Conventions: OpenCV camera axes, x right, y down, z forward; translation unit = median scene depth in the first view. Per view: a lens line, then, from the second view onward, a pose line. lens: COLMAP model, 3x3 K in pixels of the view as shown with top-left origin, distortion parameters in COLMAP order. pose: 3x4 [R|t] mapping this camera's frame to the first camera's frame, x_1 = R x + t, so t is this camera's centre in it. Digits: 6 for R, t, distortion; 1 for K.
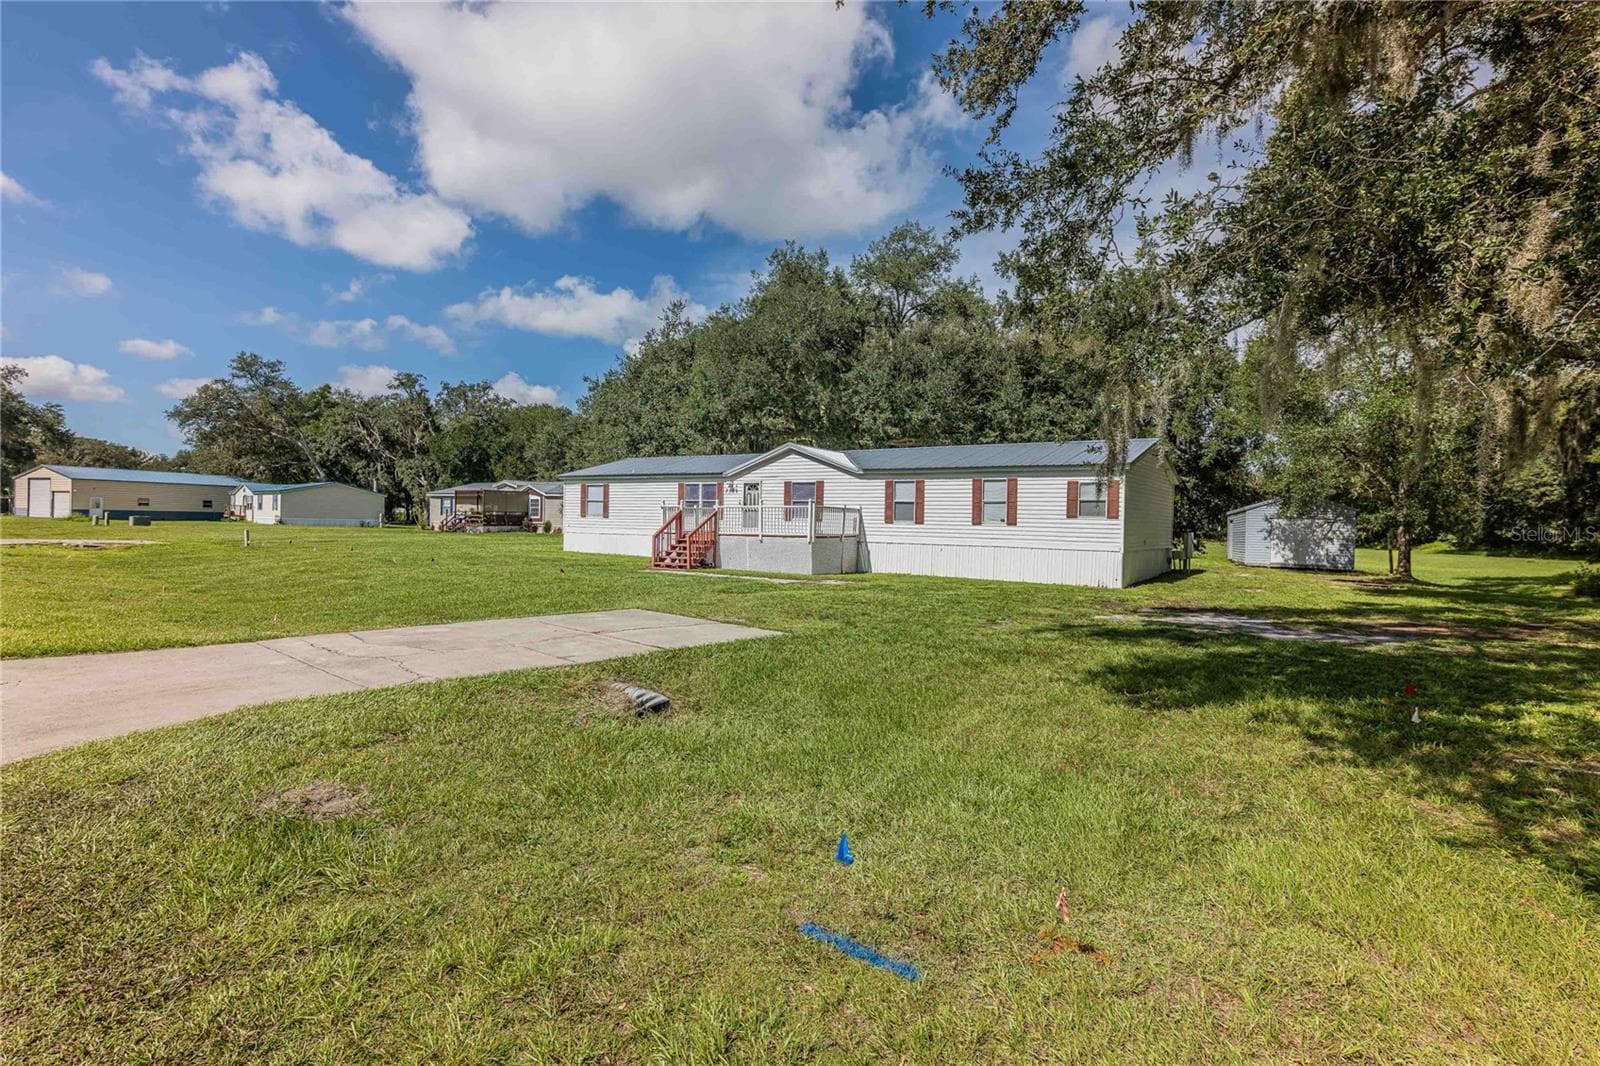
lens RADIAL K [[853.1, 0, 780.8], [0, 853.1, 550.0], [0, 0, 1]] dist [-0.003425, -0.000342]
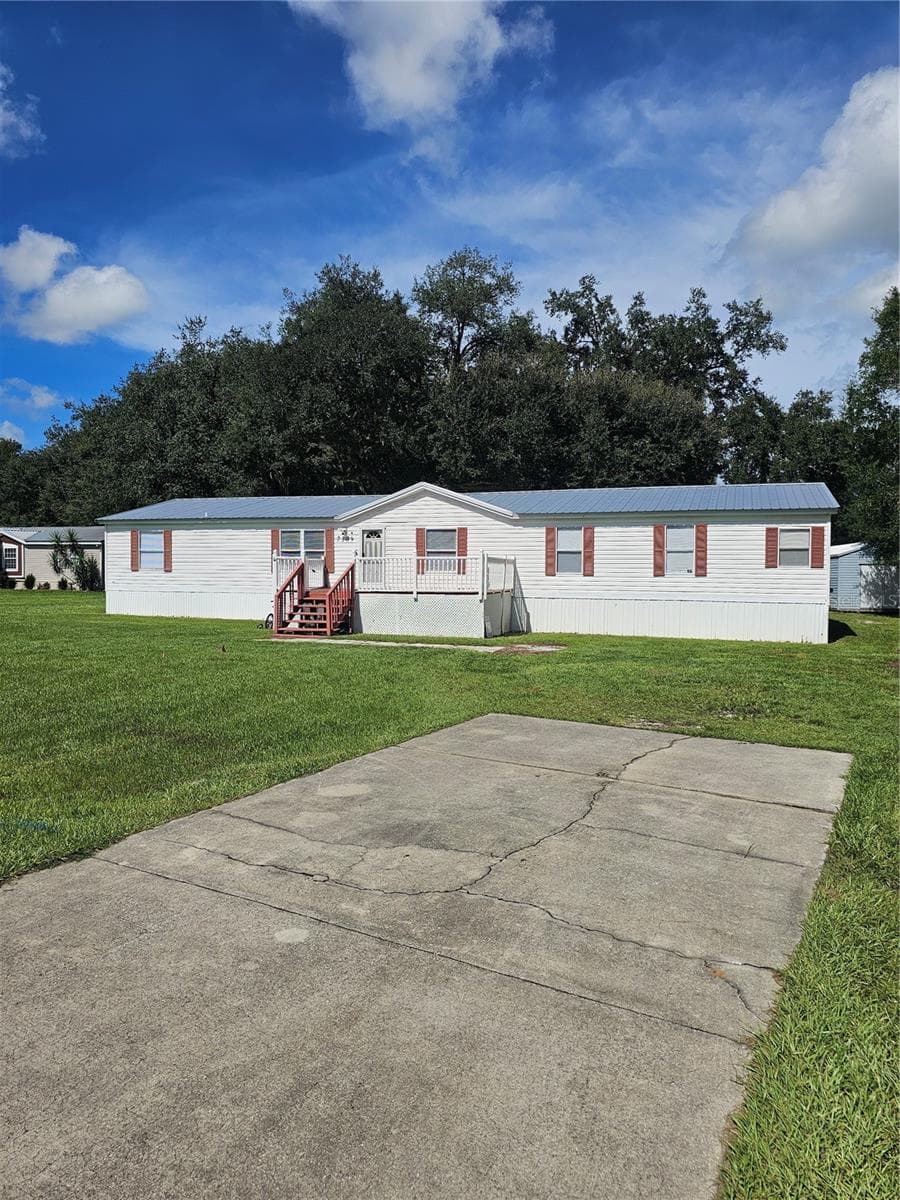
lens RADIAL K [[850.3, 0, 450.0], [0, 850.3, 600.0], [0, 0, 1]] dist [0.035115, -0.073250]
pose [[0.963090, -0.021787, 0.268296, -0.201092], [0.020357, 0.999760, 0.008109, -0.014907], [-0.268408, -0.002348, 0.963302, 0.175212]]
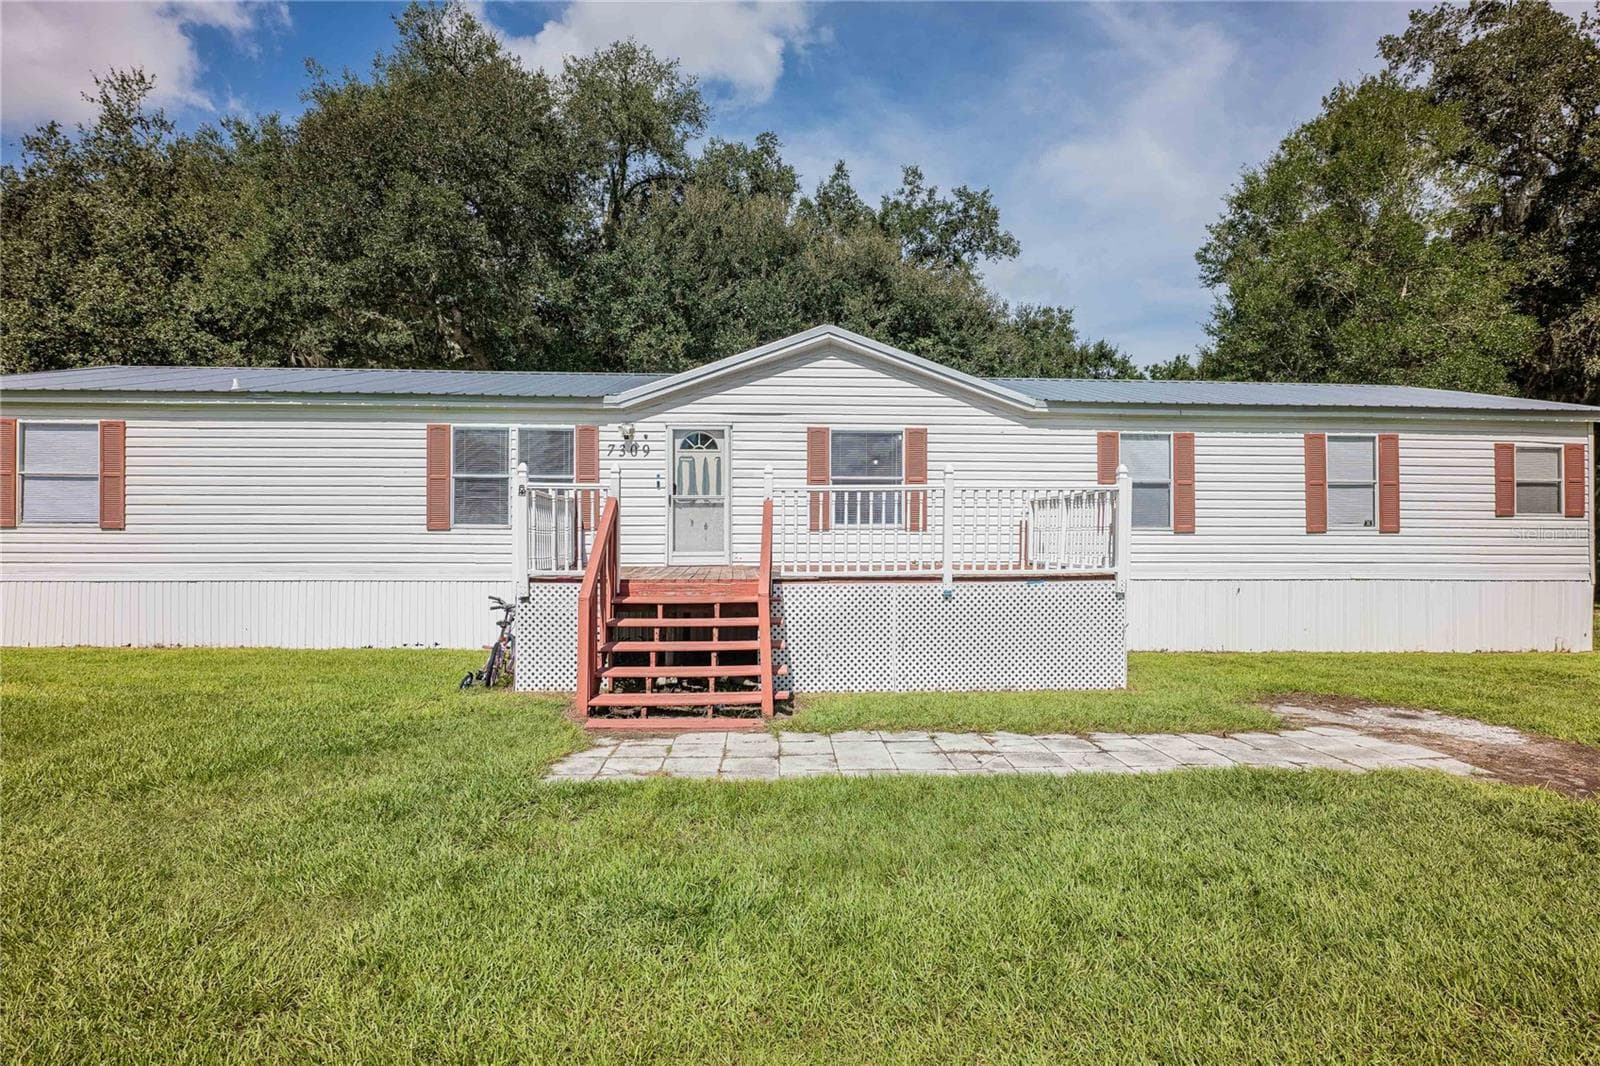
lens RADIAL K [[853.1, 0, 780.8], [0, 853.1, 550.0], [0, 0, 1]] dist [-0.003425, -0.000342]
pose [[0.782762, -0.028925, 0.621648, -0.253025], [0.032488, 0.999456, 0.005596, -0.029393], [-0.621472, 0.015816, 0.783276, 0.736656]]
